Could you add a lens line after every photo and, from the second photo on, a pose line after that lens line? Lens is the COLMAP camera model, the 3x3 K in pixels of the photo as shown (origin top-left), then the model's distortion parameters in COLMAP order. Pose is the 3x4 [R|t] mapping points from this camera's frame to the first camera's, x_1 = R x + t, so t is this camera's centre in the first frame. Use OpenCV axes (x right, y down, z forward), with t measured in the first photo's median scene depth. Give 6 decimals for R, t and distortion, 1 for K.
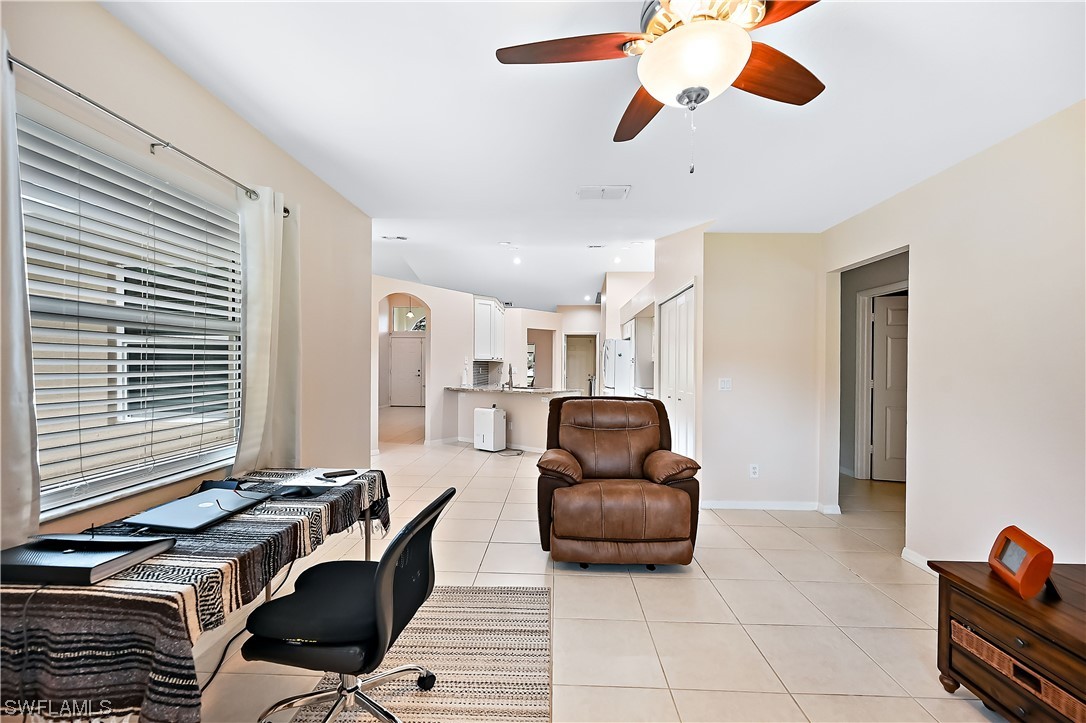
lens RADIAL K [[442.3, 0, 540.2], [0, 442.3, 367.8], [0, 0, 1]] dist [0.000569, -0.000252]
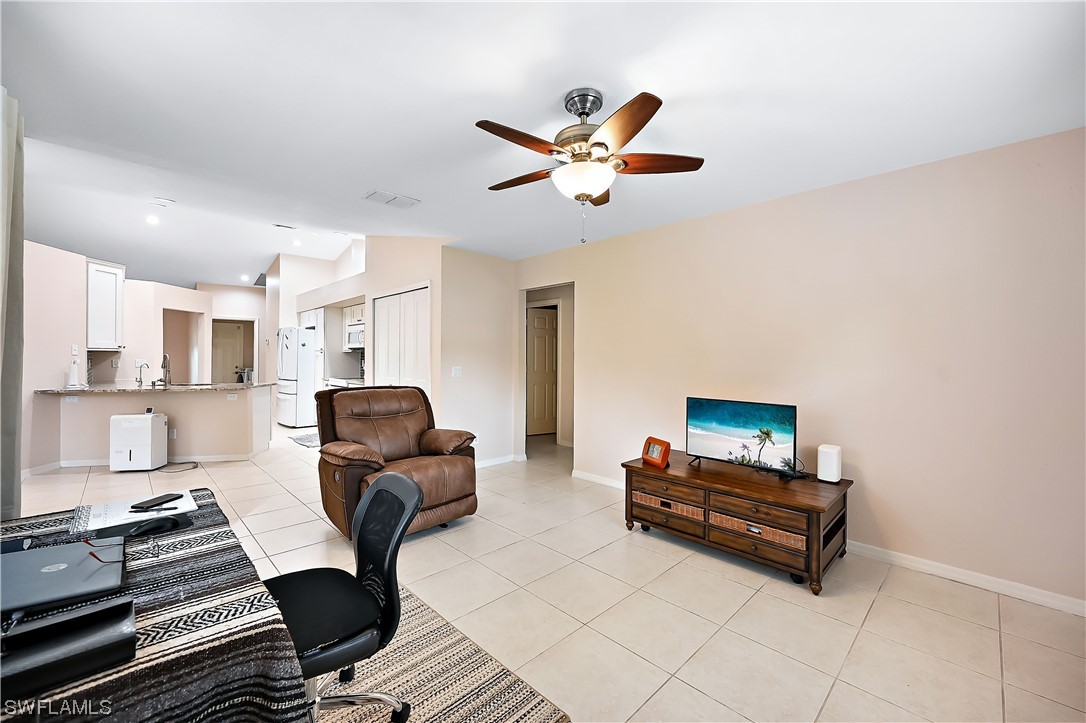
lens RADIAL K [[431.1, 0, 541.2], [0, 431.1, 356.2], [0, 0, 1]] dist [-0.001497, -0.000257]
pose [[0.691538, -0.003628, 0.722331, -0.393525], [0.005318, 0.999986, -0.000069, -0.006184], [-0.722321, 0.003889, 0.691547, -0.000021]]
